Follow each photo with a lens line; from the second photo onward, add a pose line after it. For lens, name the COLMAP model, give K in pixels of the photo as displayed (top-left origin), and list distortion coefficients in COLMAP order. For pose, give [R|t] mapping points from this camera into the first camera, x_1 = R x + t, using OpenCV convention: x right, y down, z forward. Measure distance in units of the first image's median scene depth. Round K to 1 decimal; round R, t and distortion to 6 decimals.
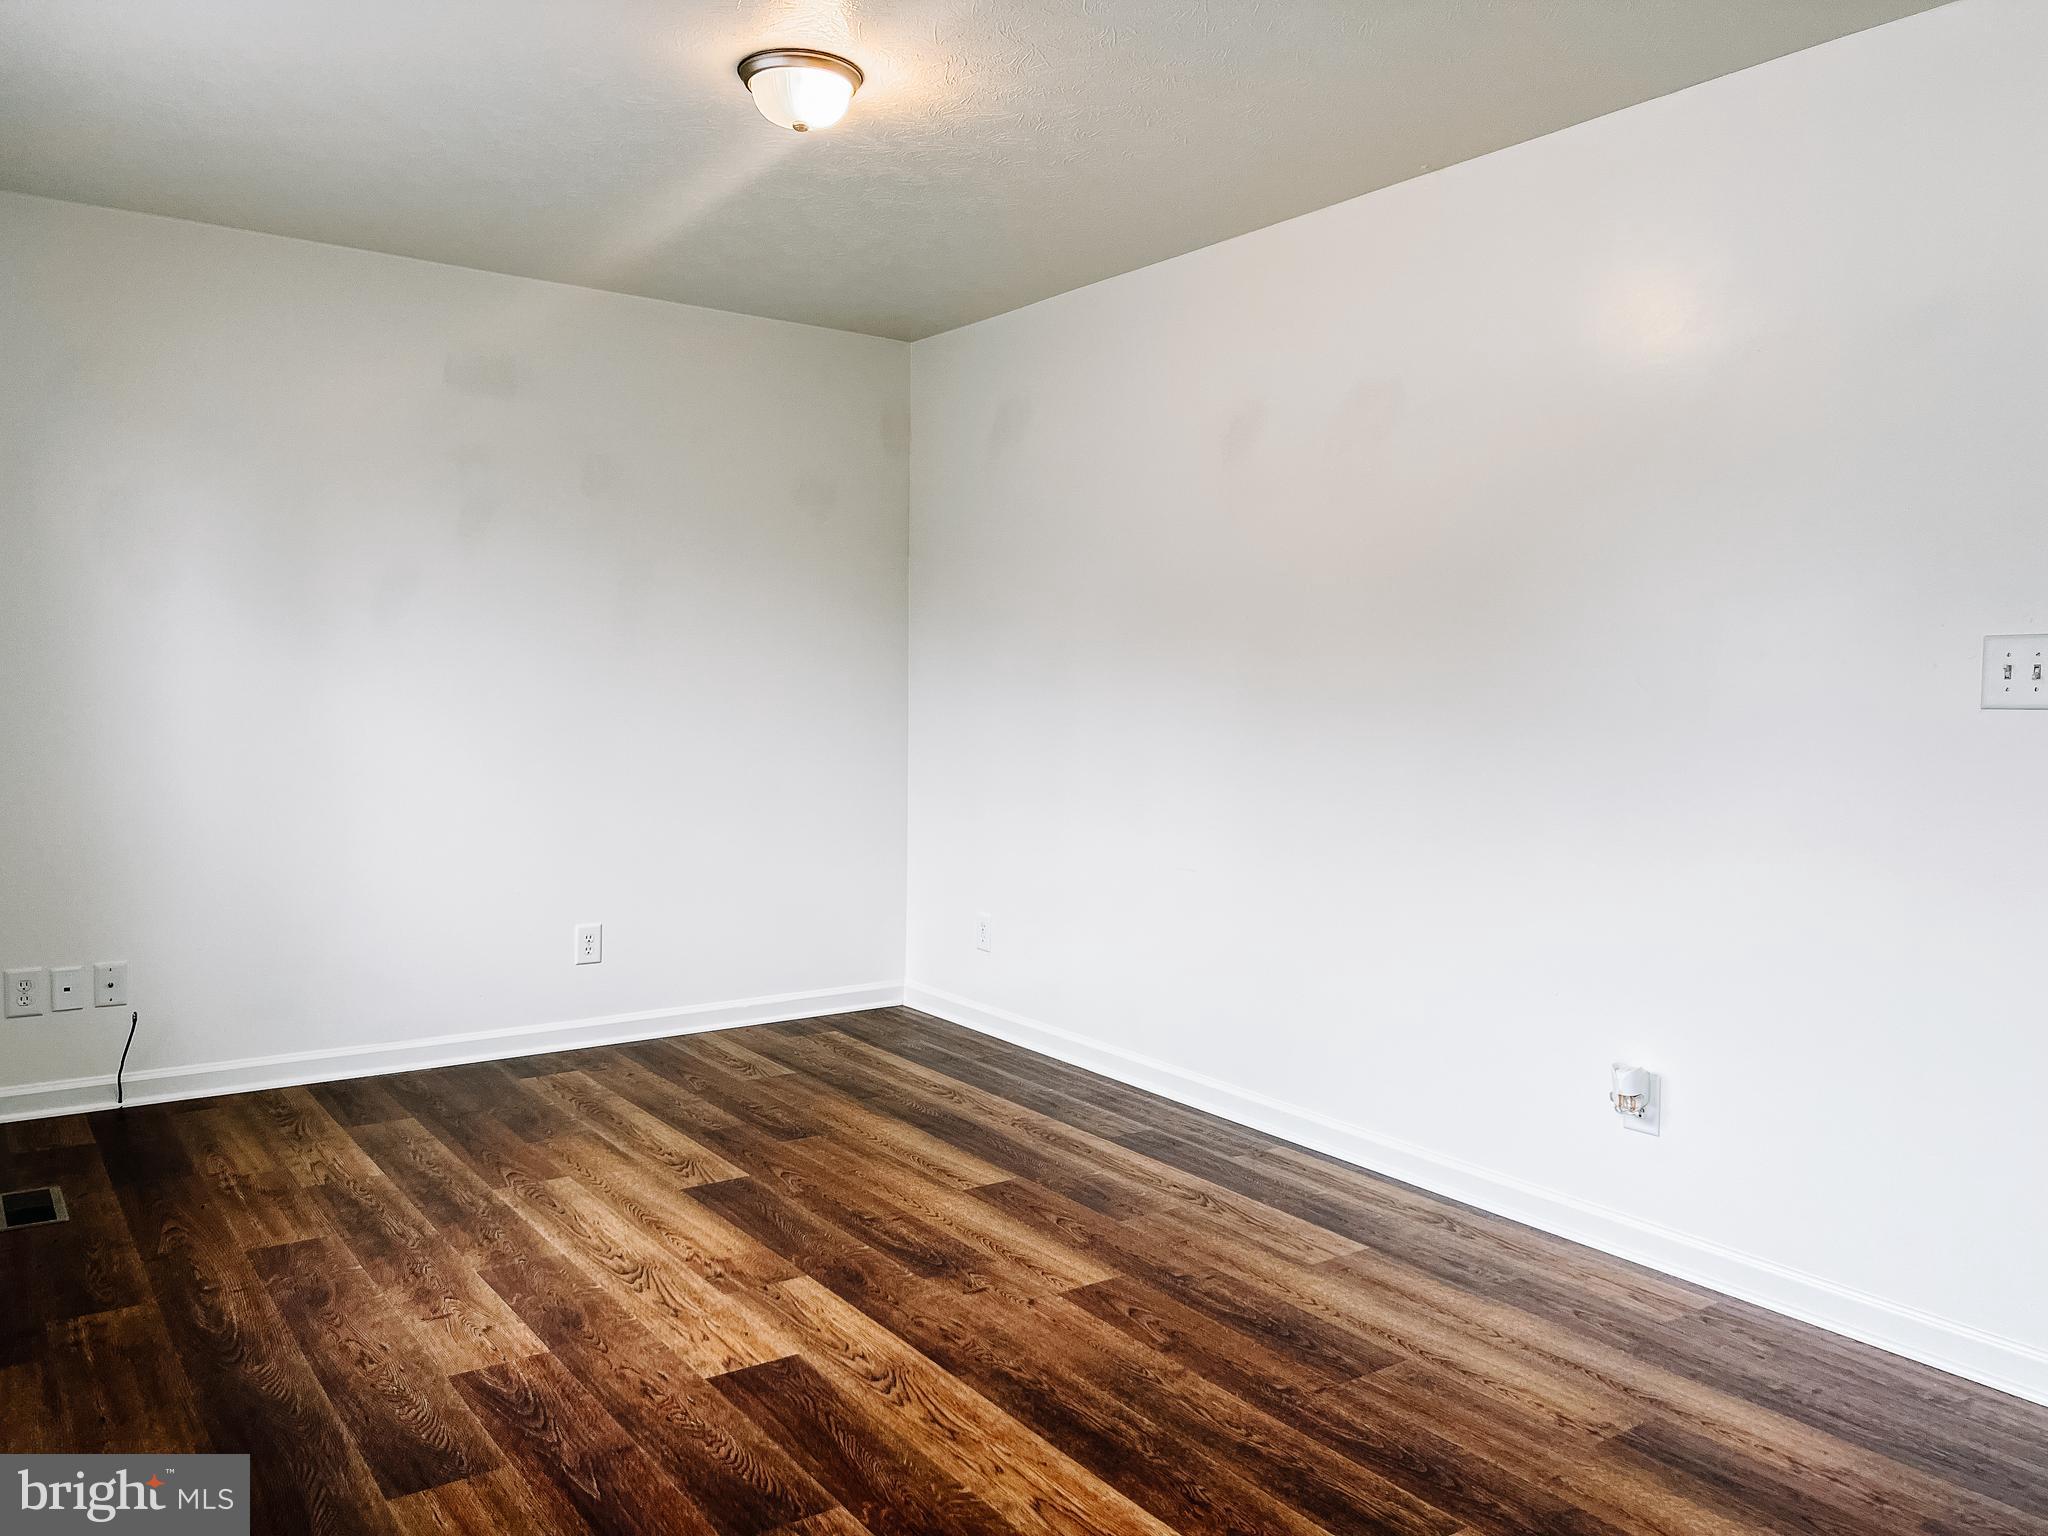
lens RADIAL K [[1552.4, 0, 1024.0], [0, 1552.4, 768.0], [0, 0, 1]] dist [0.068544, -0.065843]
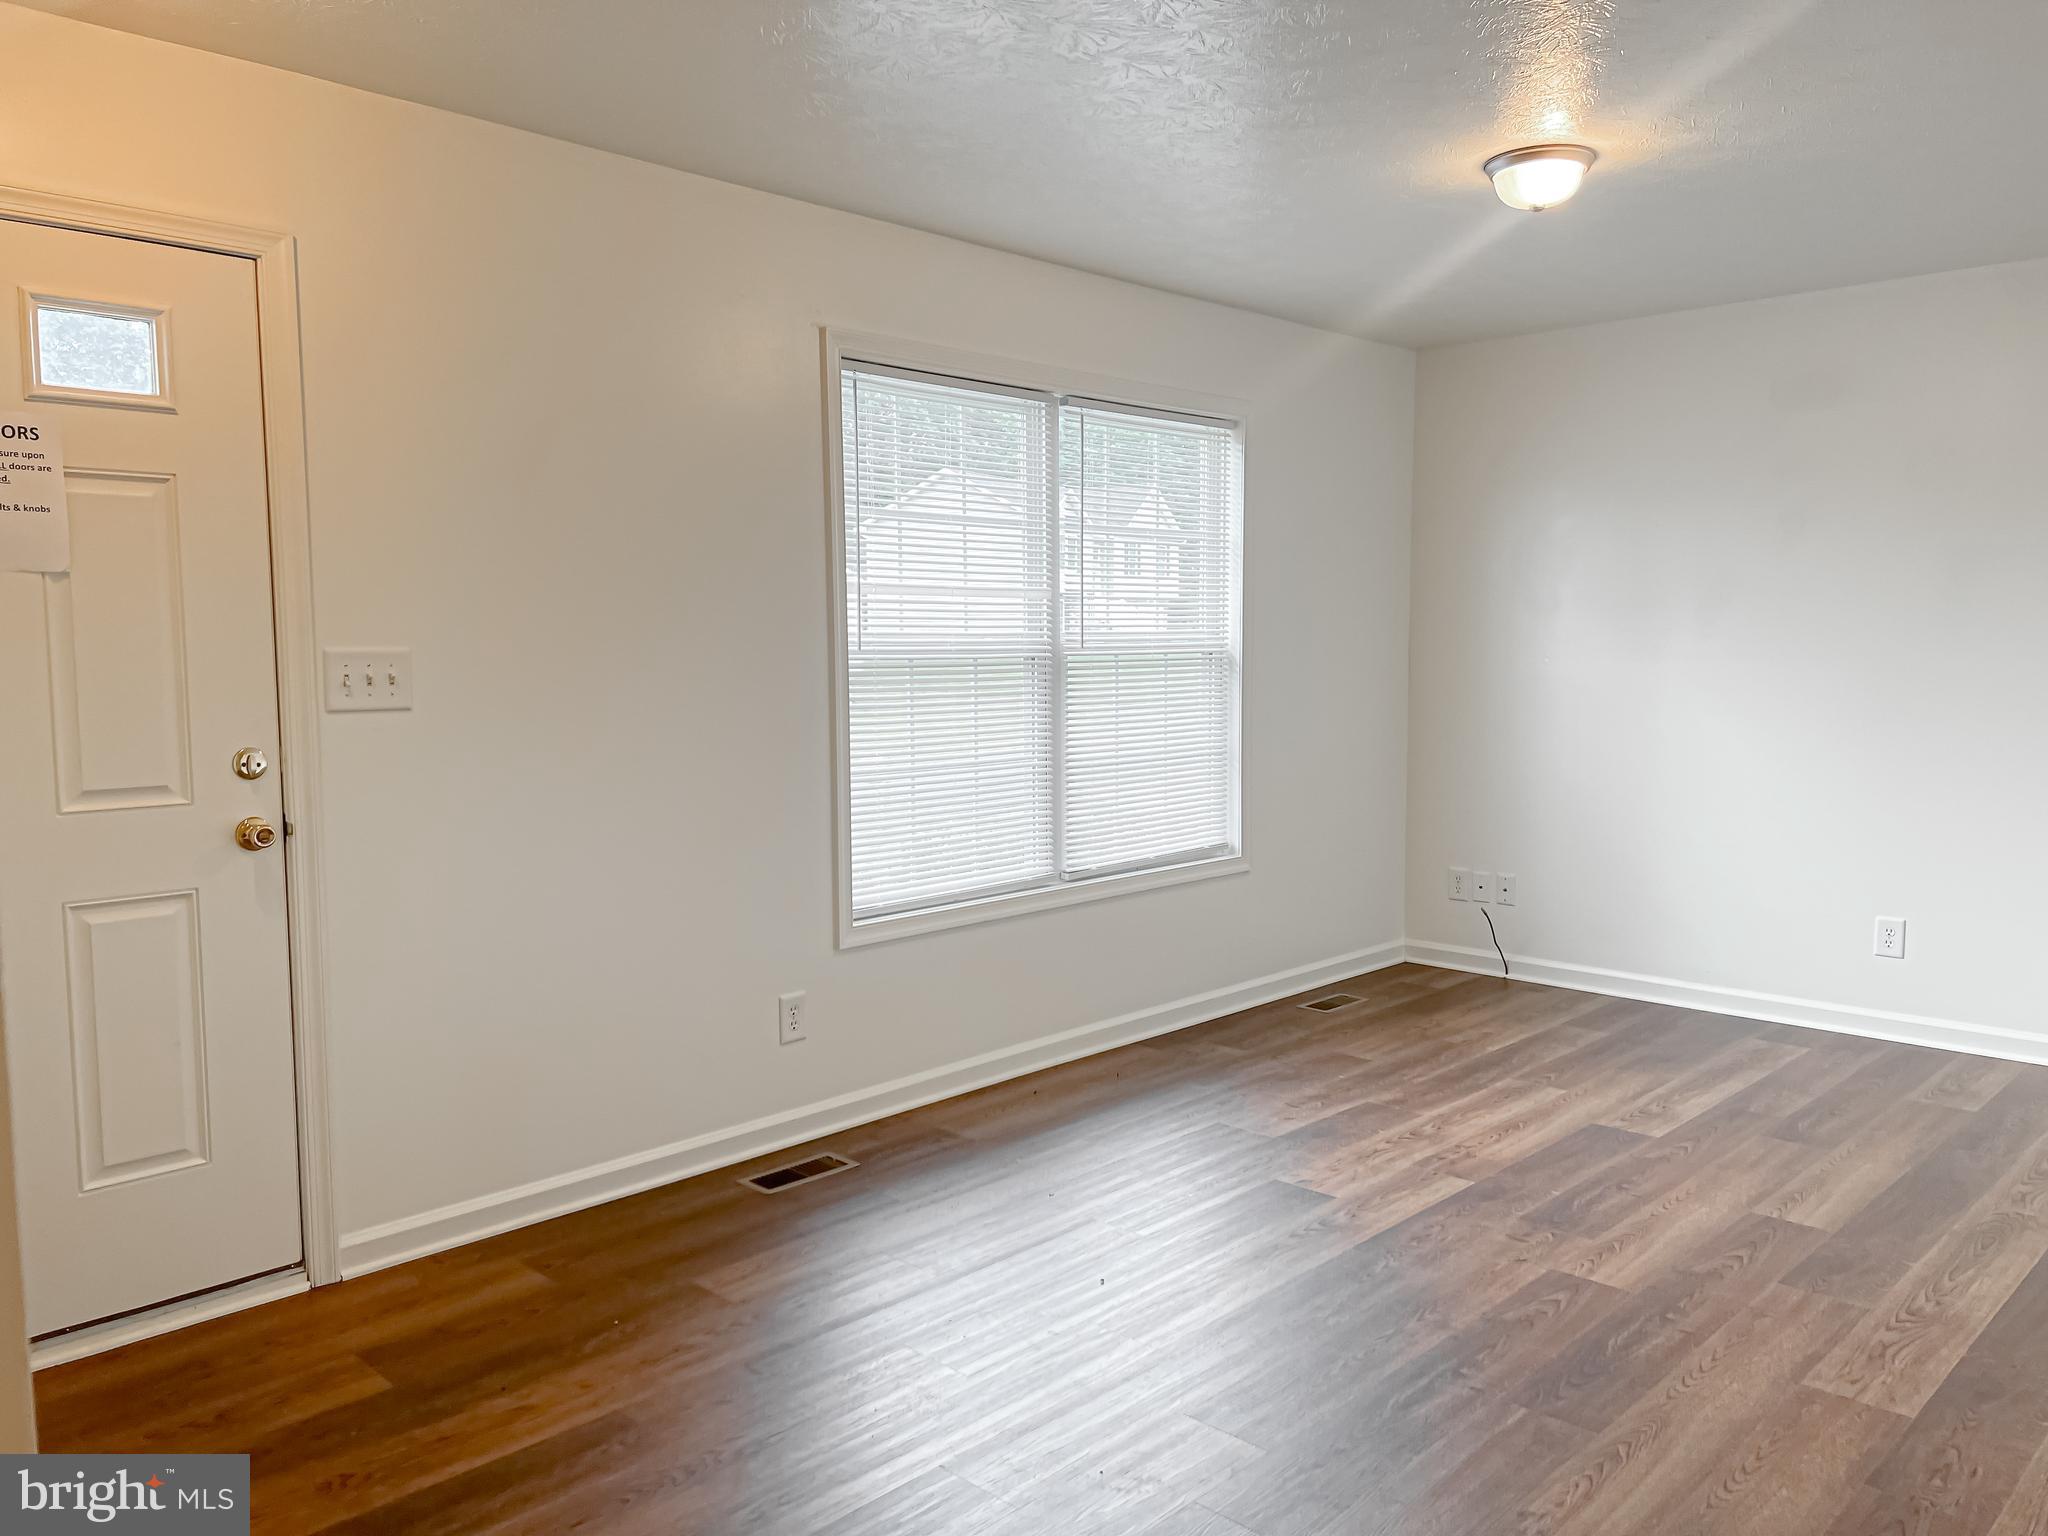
lens RADIAL K [[1552.4, 0, 1024.0], [0, 1552.4, 768.0], [0, 0, 1]] dist [0.068544, -0.065843]
pose [[0.169106, 0.065723, -0.983404, 0.875778], [-0.045252, 0.997240, 0.058866, -0.041705], [0.984558, 0.034547, 0.171613, 0.407134]]
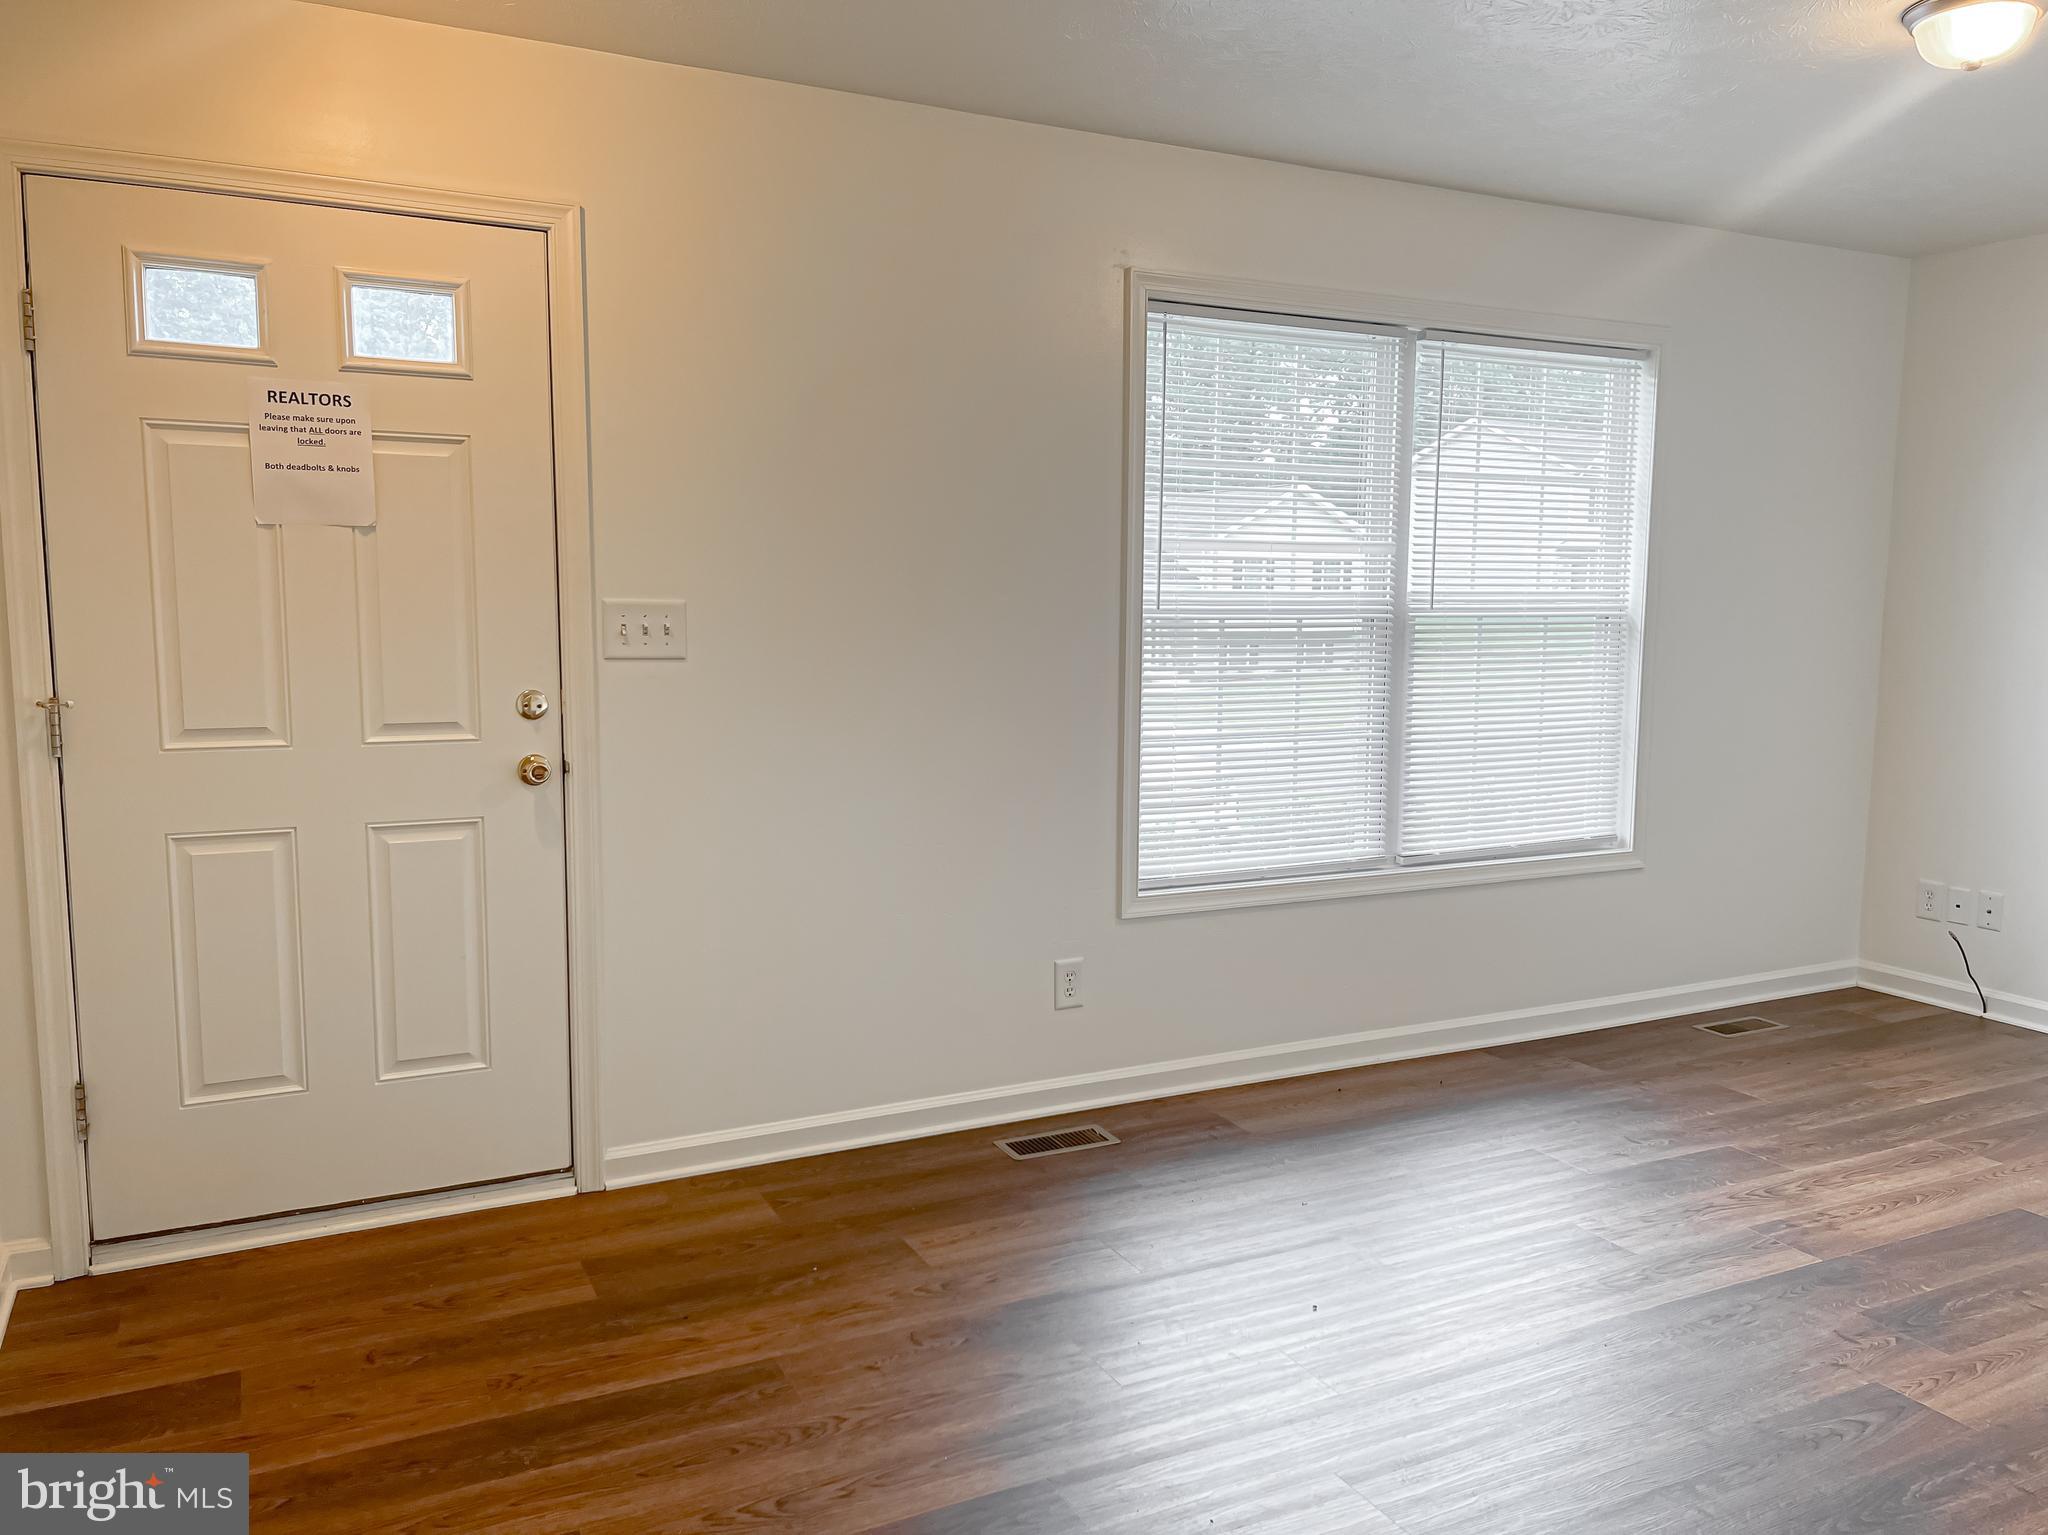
lens RADIAL K [[1552.4, 0, 1024.0], [0, 1552.4, 767.5], [0, 0, 1]] dist [0.068544, -0.065843]
pose [[-0.162407, 0.090694, -0.982547, 0.818584], [-0.062931, 0.992788, 0.102041, -0.050446], [0.984715, 0.078405, -0.155529, 0.579146]]
